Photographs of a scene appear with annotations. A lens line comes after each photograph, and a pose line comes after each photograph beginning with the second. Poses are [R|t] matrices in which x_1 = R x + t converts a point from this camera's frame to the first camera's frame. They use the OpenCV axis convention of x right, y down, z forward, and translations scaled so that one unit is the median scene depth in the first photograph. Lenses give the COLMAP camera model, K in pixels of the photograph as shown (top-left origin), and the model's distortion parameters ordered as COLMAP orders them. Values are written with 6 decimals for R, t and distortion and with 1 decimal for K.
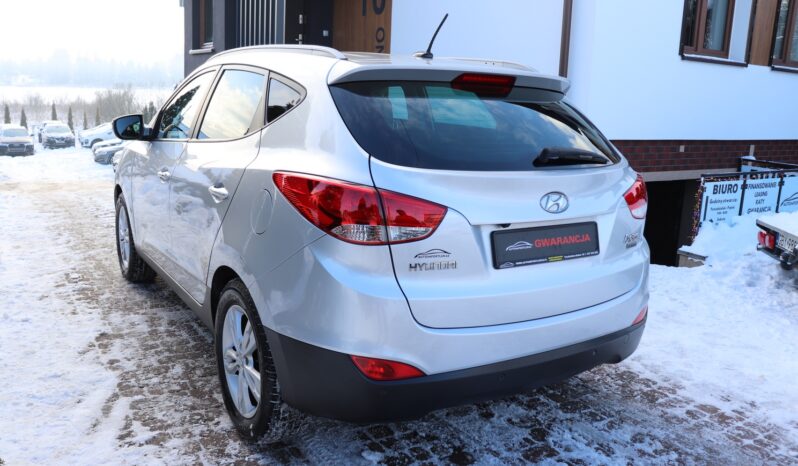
lens RADIAL K [[663.2, 0, 396.8], [0, 663.2, 228.4], [0, 0, 1]] dist [-0.168433, 0.145472]
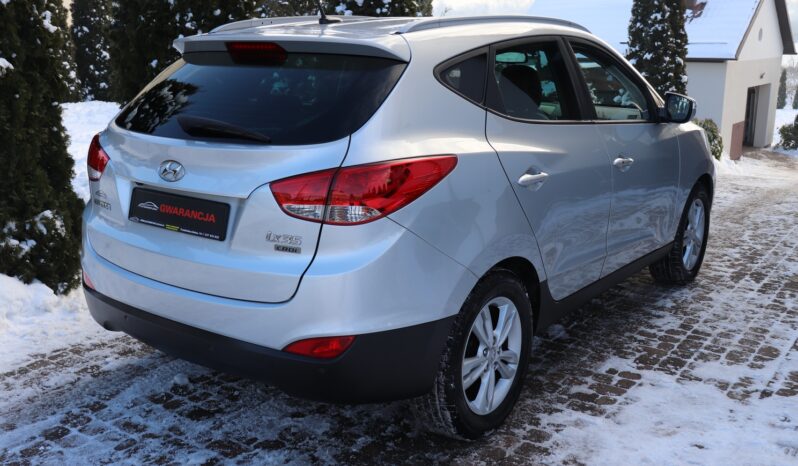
lens RADIAL K [[817.8, 0, 393.0], [0, 817.8, 234.9], [0, 0, 1]] dist [-0.080068, 0.000000]
pose [[0.366589, 0.185009, -0.911803, 1.563542], [-0.179635, 0.975664, 0.125744, -0.166194], [0.912877, 0.117695, 0.390901, 0.869022]]
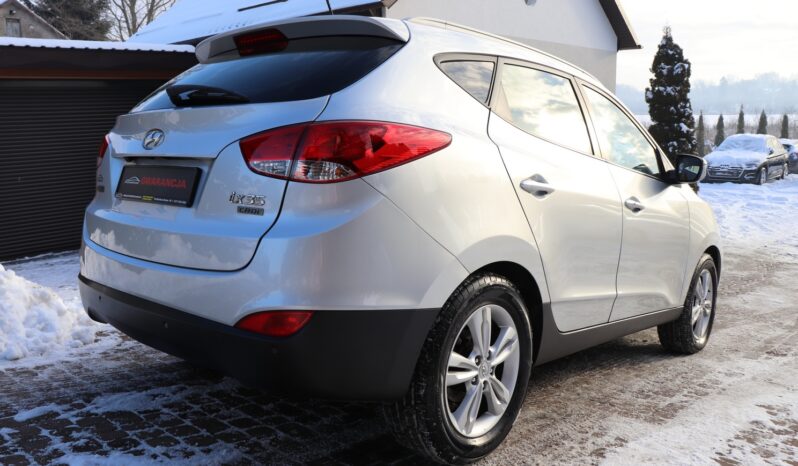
lens RADIAL K [[663.2, 0, 391.3], [0, 663.2, 234.8], [0, 0, 1]] dist [-0.168433, 0.145472]
pose [[0.280577, 0.043624, -0.958840, 1.303886], [-0.240779, 0.970223, -0.026315, 0.038770], [0.929140, 0.238252, 0.282726, 1.130731]]
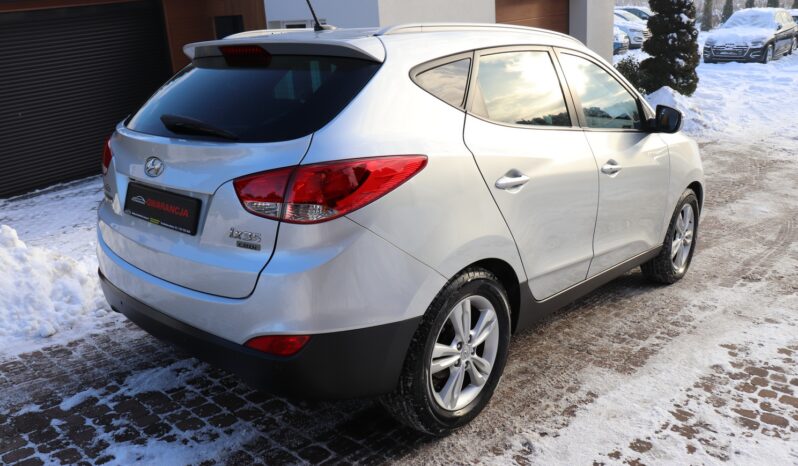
lens RADIAL K [[663.2, 0, 394.3], [0, 663.2, 229.6], [0, 0, 1]] dist [-0.168433, 0.145472]
pose [[0.280412, 0.199088, -0.939007, 1.387114], [-0.194838, 0.969695, 0.147410, -0.175405], [0.939898, 0.141618, 0.310704, 1.093365]]
